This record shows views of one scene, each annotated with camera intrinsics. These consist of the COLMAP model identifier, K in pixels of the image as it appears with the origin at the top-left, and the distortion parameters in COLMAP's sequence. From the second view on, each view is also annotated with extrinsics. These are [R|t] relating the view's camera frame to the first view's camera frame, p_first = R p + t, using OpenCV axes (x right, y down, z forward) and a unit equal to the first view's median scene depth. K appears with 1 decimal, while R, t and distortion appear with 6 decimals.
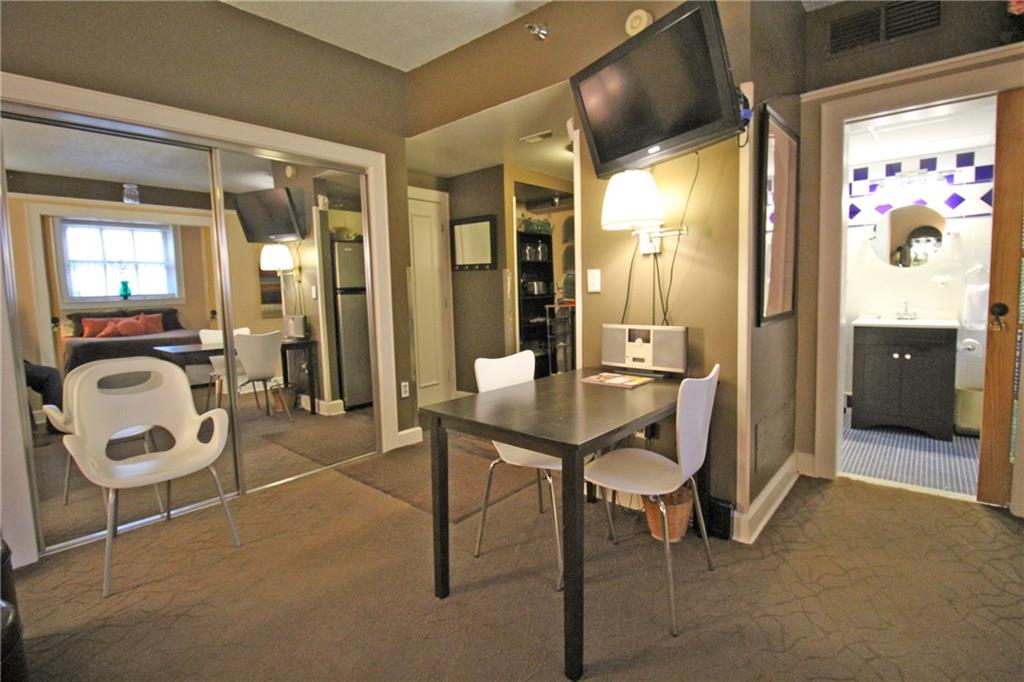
lens RADIAL K [[477.8, 0, 514.4], [0, 477.8, 329.2], [0, 0, 1]] dist [0.003610, -0.013475]
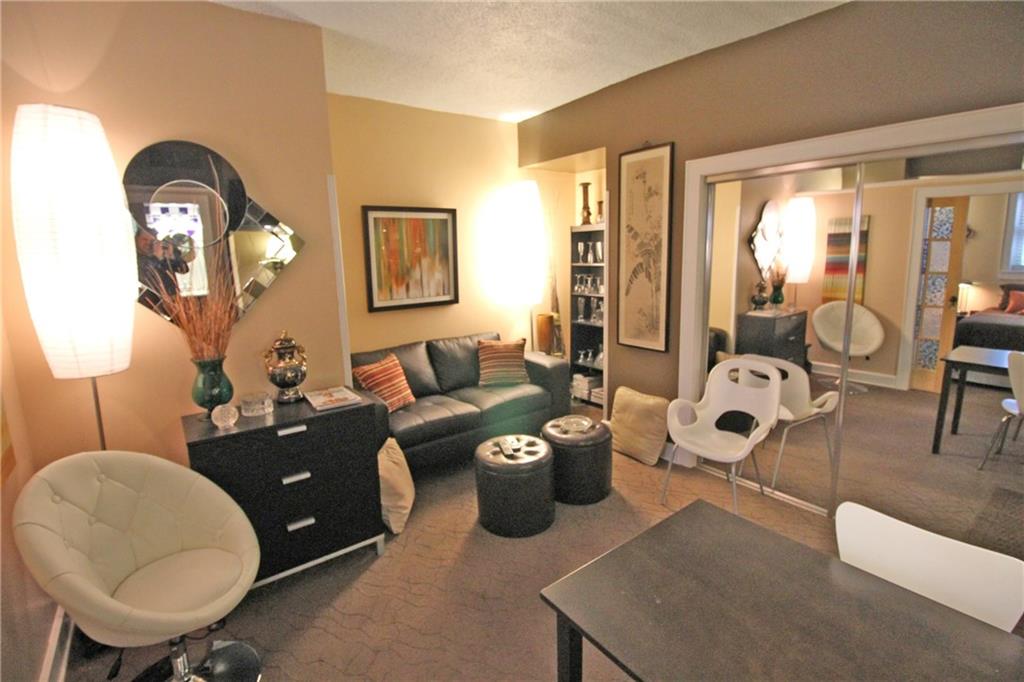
lens RADIAL K [[477.8, 0, 514.4], [0, 477.8, 329.2], [0, 0, 1]] dist [0.003610, -0.013475]
pose [[-0.197008, 0.188551, -0.962100, 0.336918], [-0.050442, 0.978083, 0.202012, -0.155033], [0.979103, 0.088329, -0.183180, 0.398174]]
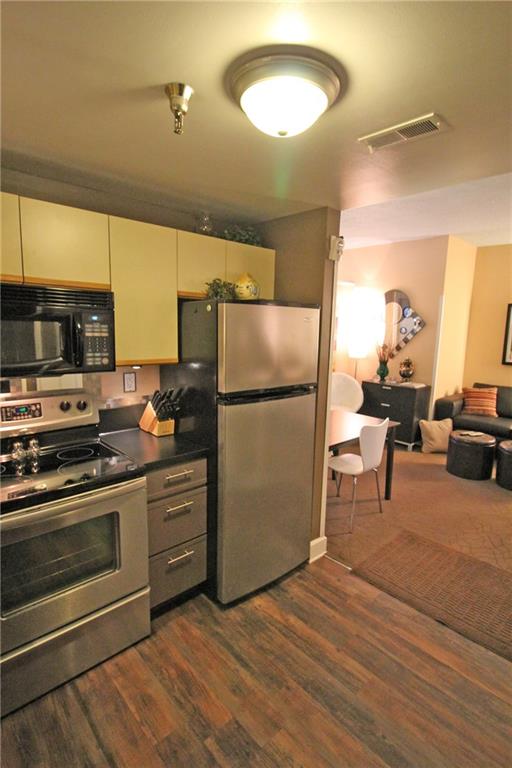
lens RADIAL K [[388.9, 0, 261.1], [0, 388.9, 385.2], [0, 0, 1]] dist [0.001514, -0.011926]
pose [[-0.994883, -0.015675, 0.099811, 0.151412], [0.007775, 0.973086, 0.230311, -0.239443], [-0.100735, 0.229908, -0.967985, 1.465049]]
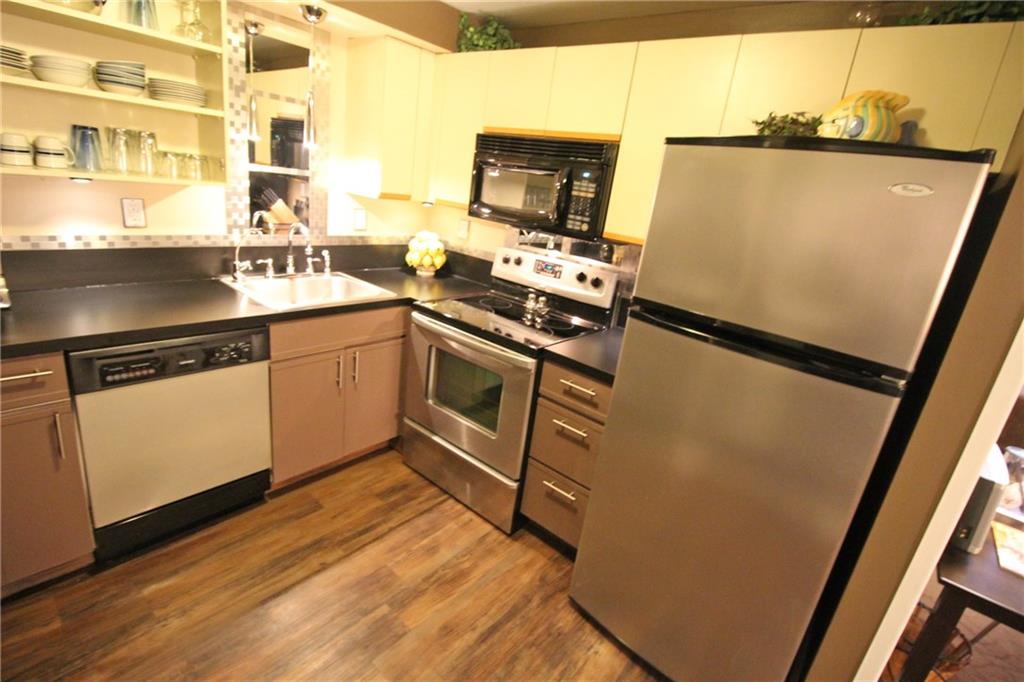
lens RADIAL K [[477.8, 0, 514.4], [0, 477.8, 329.2], [0, 0, 1]] dist [0.003610, -0.013475]
pose [[-0.028102, -0.271435, 0.962046, -0.151786], [-0.047052, 0.961719, 0.269968, -0.181729], [-0.998497, -0.037679, -0.039798, 1.056135]]
